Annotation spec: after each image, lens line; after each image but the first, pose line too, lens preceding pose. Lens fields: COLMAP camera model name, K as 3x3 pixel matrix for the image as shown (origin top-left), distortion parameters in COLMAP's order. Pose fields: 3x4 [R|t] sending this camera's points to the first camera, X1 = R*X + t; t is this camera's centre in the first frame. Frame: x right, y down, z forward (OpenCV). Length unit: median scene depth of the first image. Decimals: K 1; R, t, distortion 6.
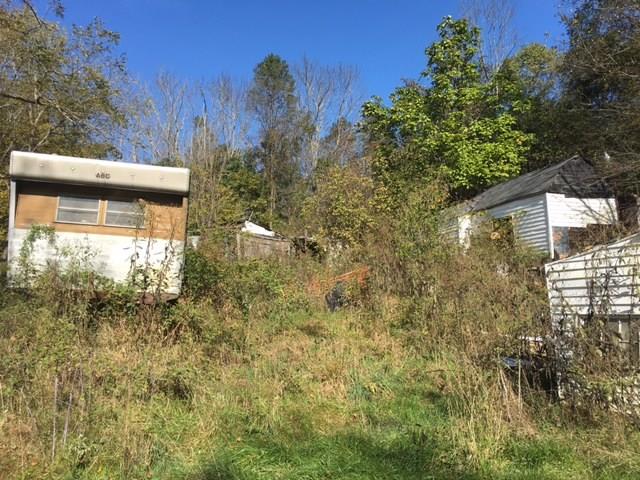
lens RADIAL K [[552.9, 0, 320.0], [0, 552.9, 240.0], [0, 0, 1]] dist [0.005528, 0.001308]
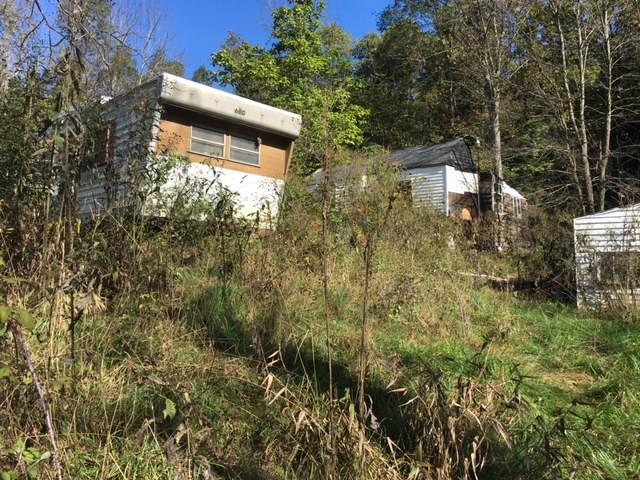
lens RADIAL K [[552.9, 0, 320.0], [0, 552.9, 240.0], [0, 0, 1]] dist [0.005528, 0.001308]
pose [[0.871103, 0.030904, 0.490127, -0.474100], [-0.070640, 0.995525, 0.062777, 0.028335], [-0.485994, -0.089308, 0.869387, 0.011506]]
